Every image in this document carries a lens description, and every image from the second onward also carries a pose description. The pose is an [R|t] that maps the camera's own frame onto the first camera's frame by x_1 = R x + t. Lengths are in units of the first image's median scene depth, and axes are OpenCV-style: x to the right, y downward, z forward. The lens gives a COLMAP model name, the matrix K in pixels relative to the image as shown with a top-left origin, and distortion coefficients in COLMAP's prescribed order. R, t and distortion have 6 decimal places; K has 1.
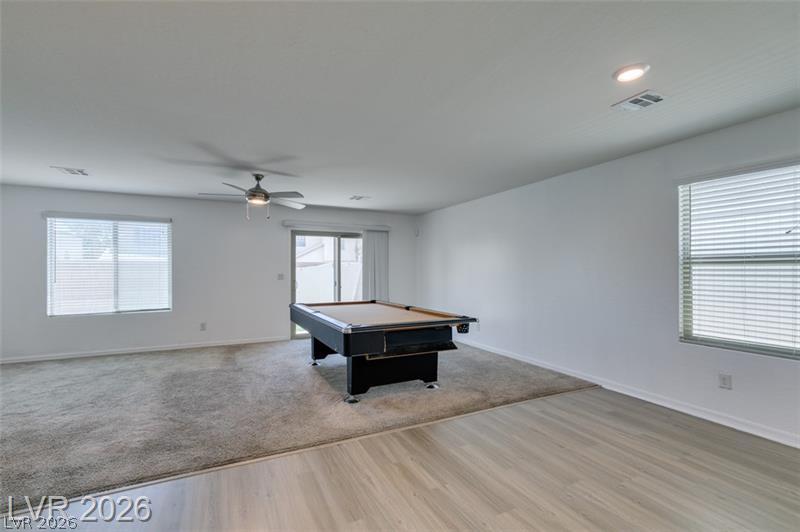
lens RADIAL K [[357.5, 0, 401.0], [0, 357.5, 270.0], [0, 0, 1]] dist [0.000817, -0.001210]
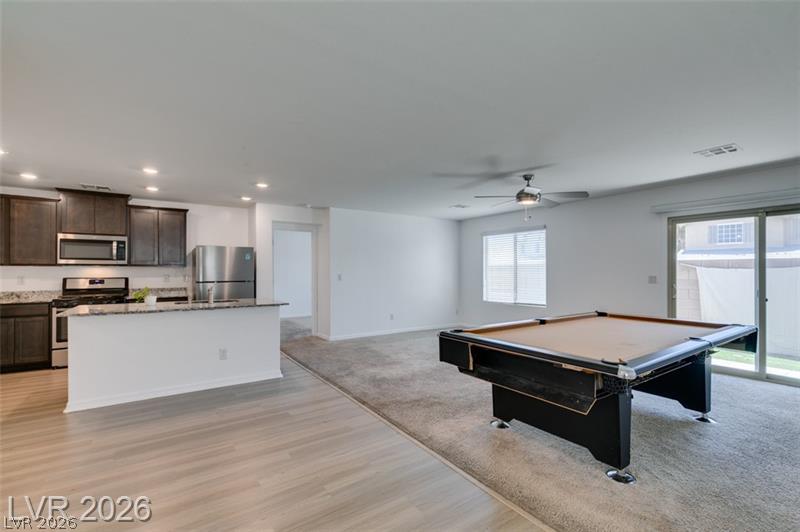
lens RADIAL K [[357.5, 0, 399.3], [0, 357.5, 268.6], [0, 0, 1]] dist [0.000817, -0.001210]
pose [[0.136830, -0.006902, -0.990570, 0.497641], [0.001015, 0.999976, -0.006827, 0.000101], [0.990594, -0.000072, 0.136834, 0.475448]]
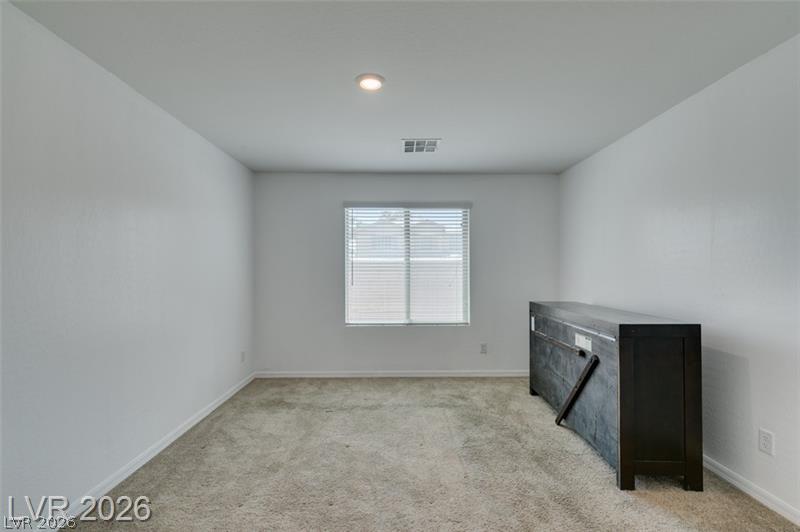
lens RADIAL K [[370.8, 0, 391.7], [0, 370.8, 265.4], [0, 0, 1]] dist [0.012145, -0.000323]
pose [[0.901206, -0.001042, -0.433390, -0.553941], [-0.005061, 0.999904, -0.012927, -0.001228], [0.433361, 0.013843, 0.901114, 0.286498]]
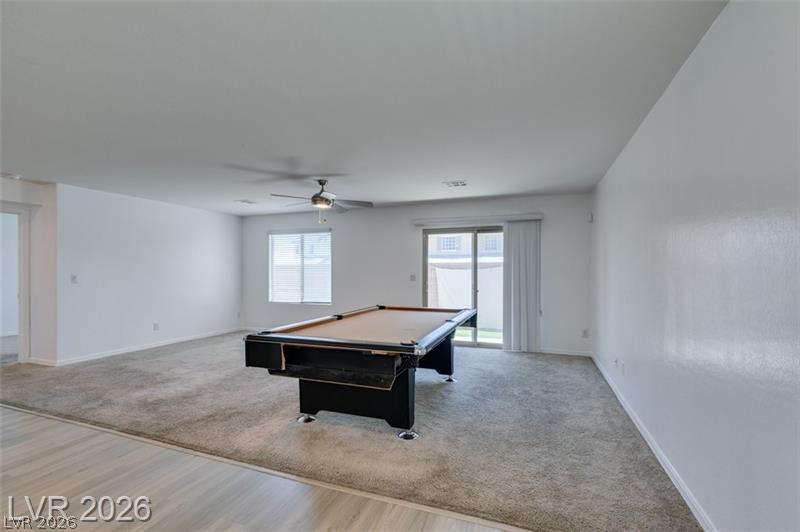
lens RADIAL K [[357.5, 0, 399.5], [0, 357.5, 271.2], [0, 0, 1]] dist [0.000817, -0.001210]
pose [[0.683973, 0.000278, -0.729508, 0.488848], [0.000003, 1.000000, 0.000384, 0.000649], [0.729508, -0.000265, 0.683973, 0.415458]]
